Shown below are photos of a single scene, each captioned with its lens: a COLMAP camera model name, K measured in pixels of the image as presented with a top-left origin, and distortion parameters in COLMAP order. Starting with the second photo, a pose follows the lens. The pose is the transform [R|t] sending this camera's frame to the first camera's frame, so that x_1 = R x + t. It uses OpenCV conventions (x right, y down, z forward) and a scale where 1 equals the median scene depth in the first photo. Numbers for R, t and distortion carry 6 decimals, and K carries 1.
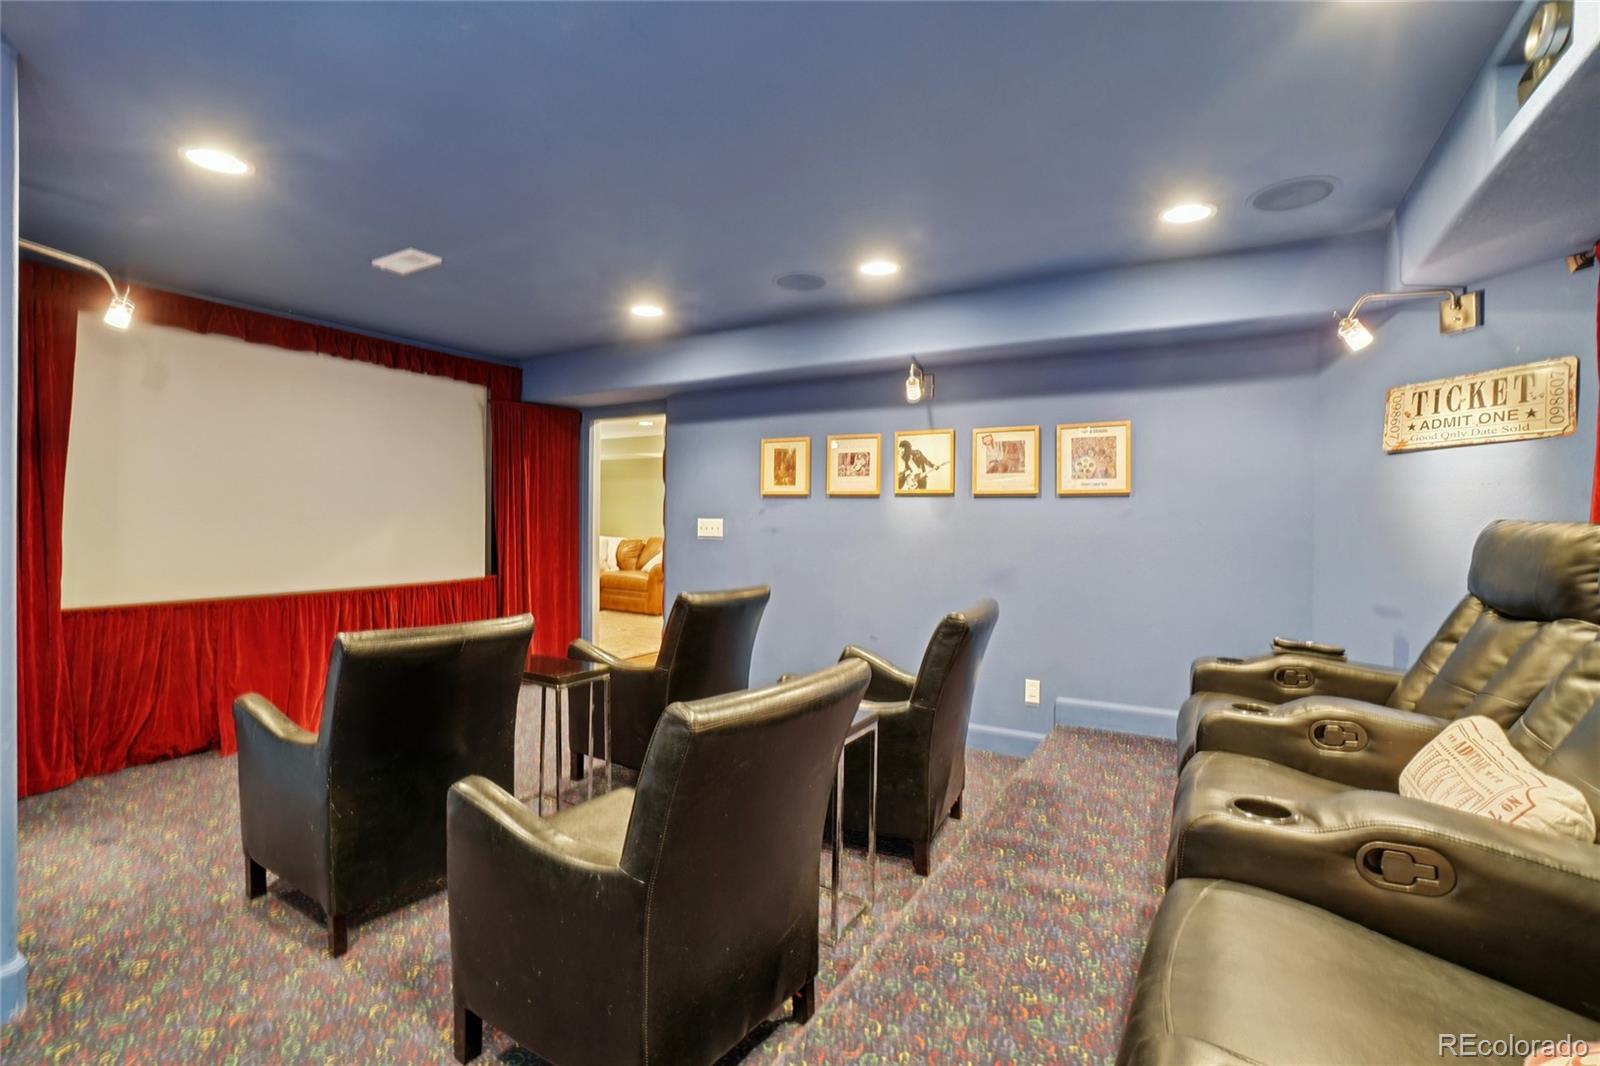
lens RADIAL K [[723.5, 0, 801.1], [0, 723.5, 533.1], [0, 0, 1]] dist [0.000103, -0.000010]
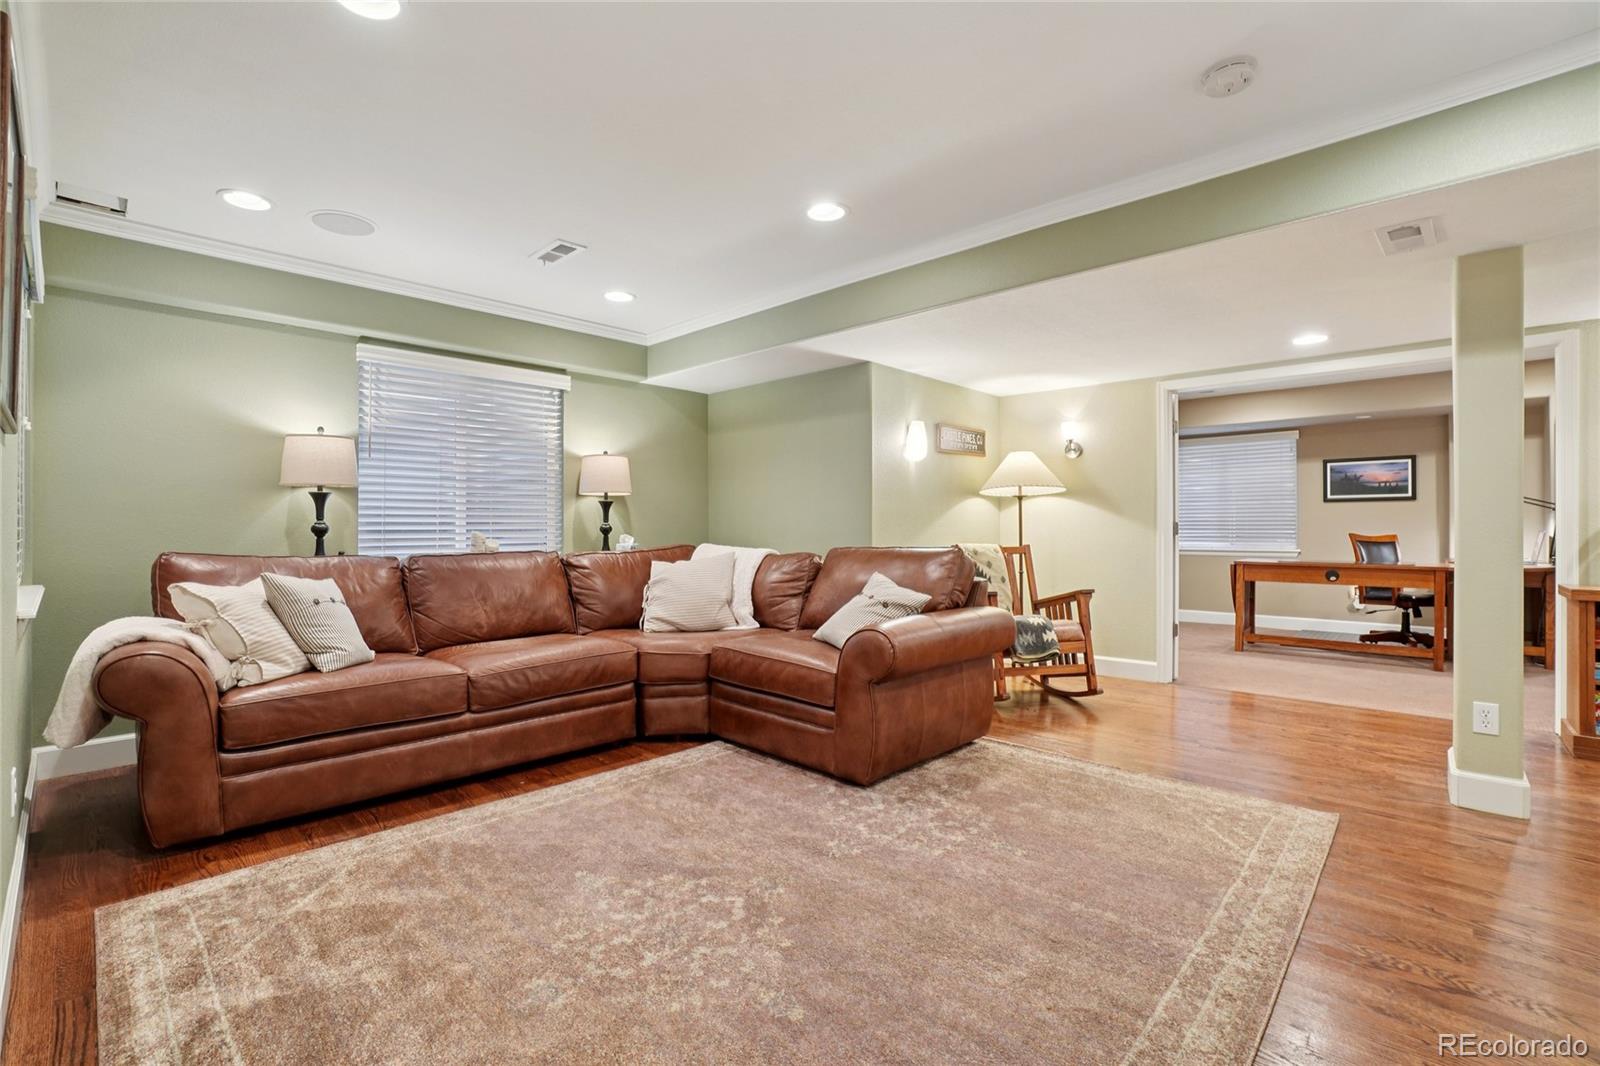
lens RADIAL K [[723.5, 0, 798.7], [0, 723.5, 527.6], [0, 0, 1]] dist [0.000103, -0.000010]
pose [[0.975807, -0.006168, -0.218548, -0.141944], [0.003194, 0.999897, -0.013961, 0.000903], [0.218612, 0.012926, 0.975726, 0.612373]]
